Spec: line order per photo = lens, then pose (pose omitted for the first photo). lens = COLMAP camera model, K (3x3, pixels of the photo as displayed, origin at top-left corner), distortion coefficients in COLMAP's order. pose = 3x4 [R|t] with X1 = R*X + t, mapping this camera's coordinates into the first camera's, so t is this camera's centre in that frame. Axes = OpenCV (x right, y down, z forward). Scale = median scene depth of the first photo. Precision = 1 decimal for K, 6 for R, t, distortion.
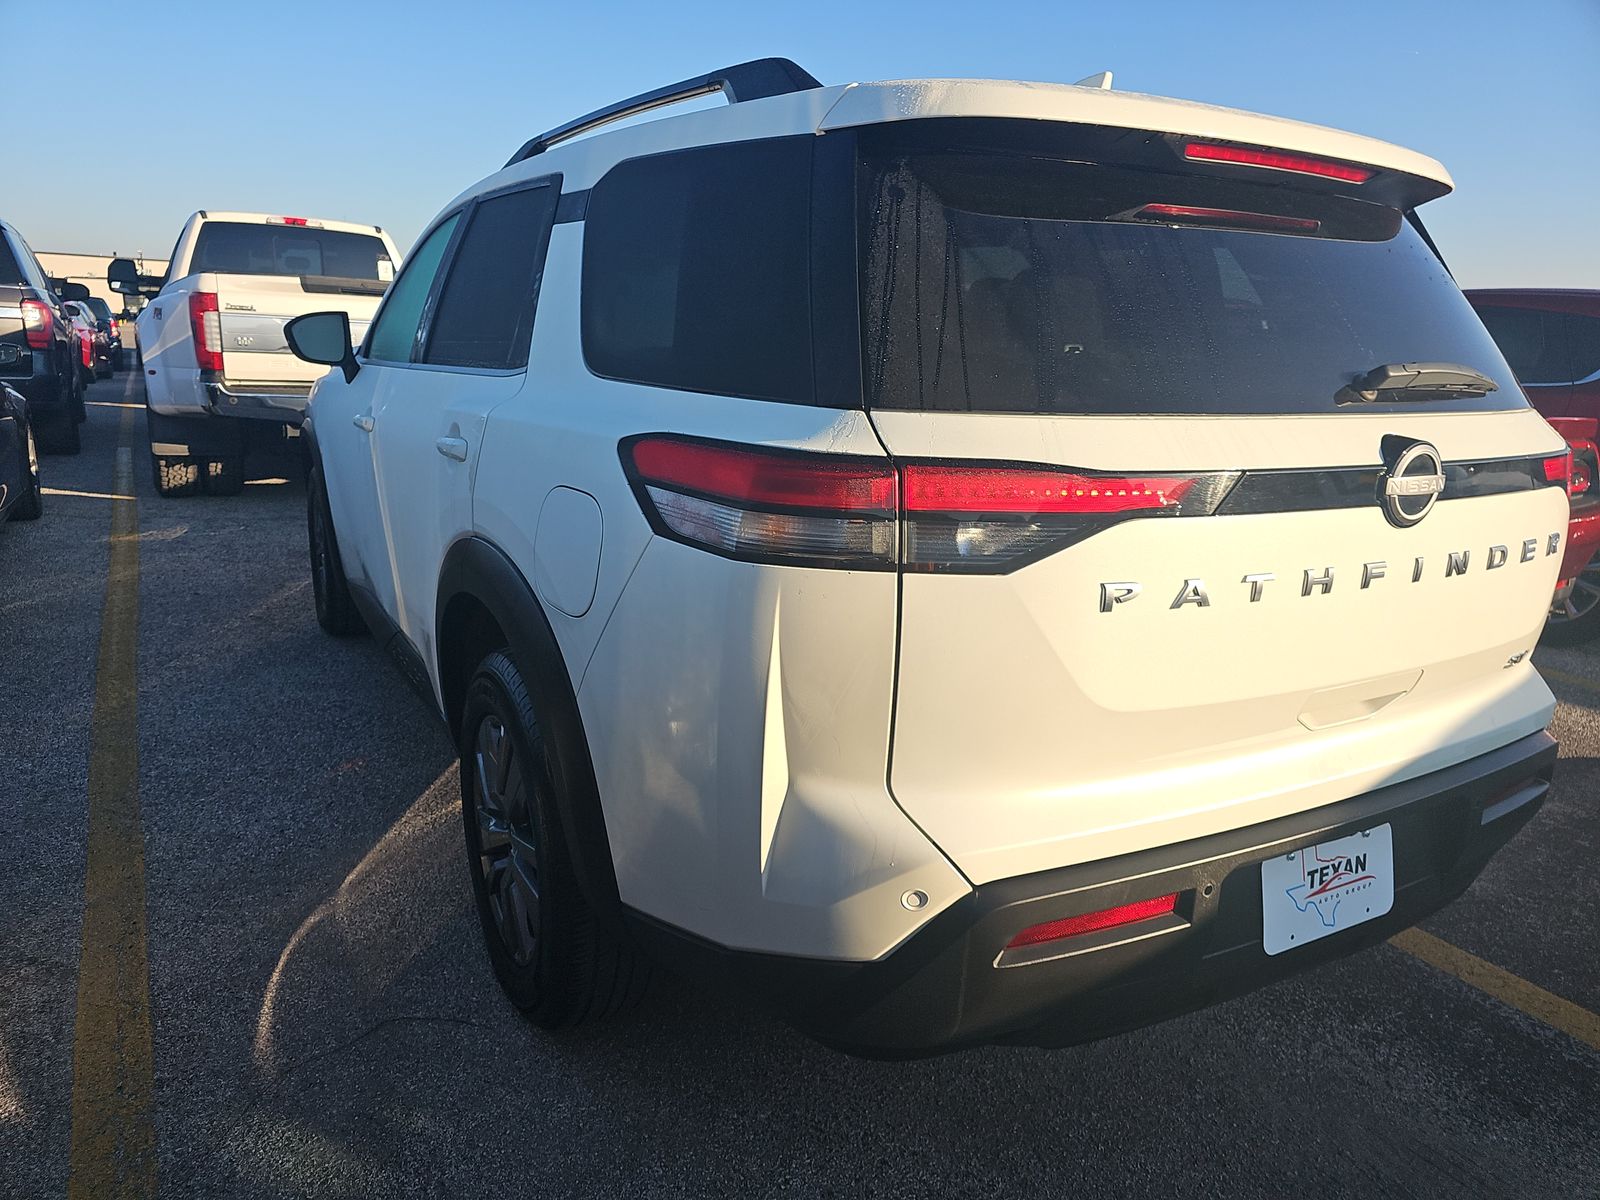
lens RADIAL K [[1081.3, 0, 799.7], [0, 1081.3, 613.7], [0, 0, 1]] dist [0.050010, -0.033338]
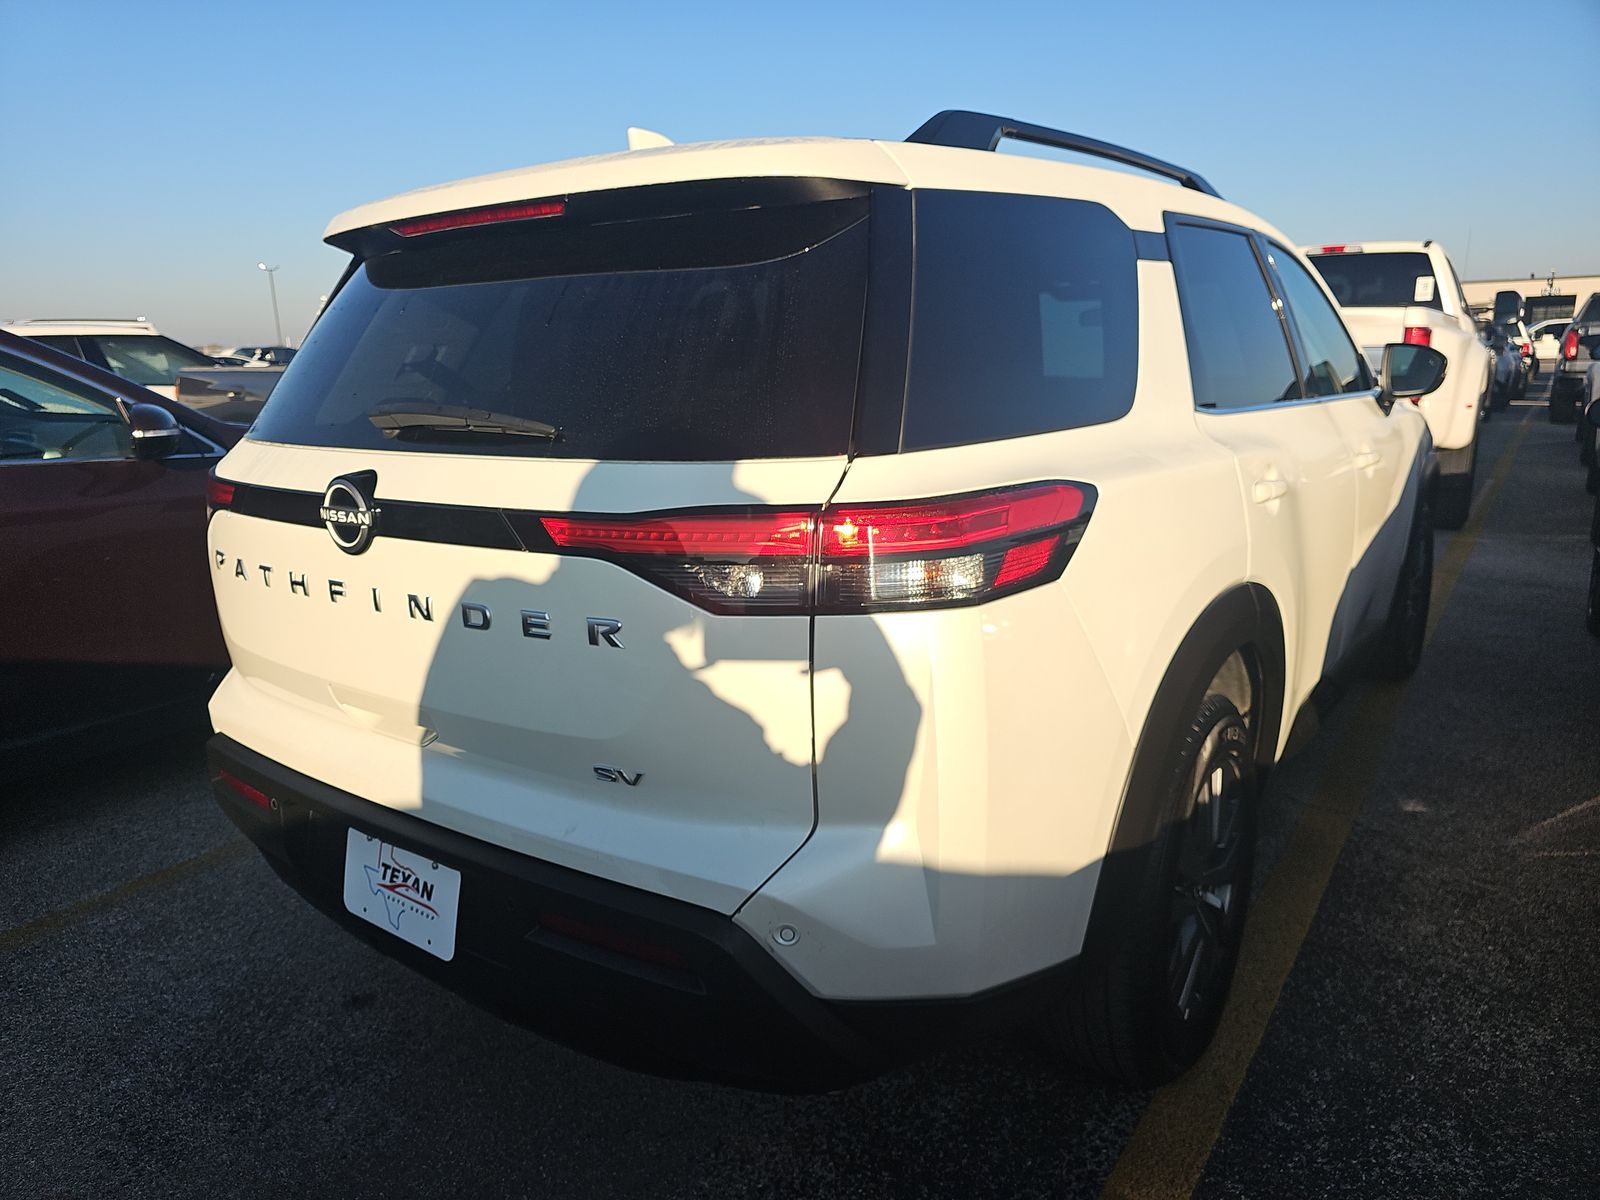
lens RADIAL K [[1081.3, 0, 807.9], [0, 1081.3, 584.0], [0, 0, 1]] dist [0.050010, -0.033338]
pose [[0.407611, 0.157611, -0.899451, 1.567893], [-0.196547, 0.977048, 0.082138, -0.208219], [0.891753, 0.143304, 0.429233, 0.866266]]
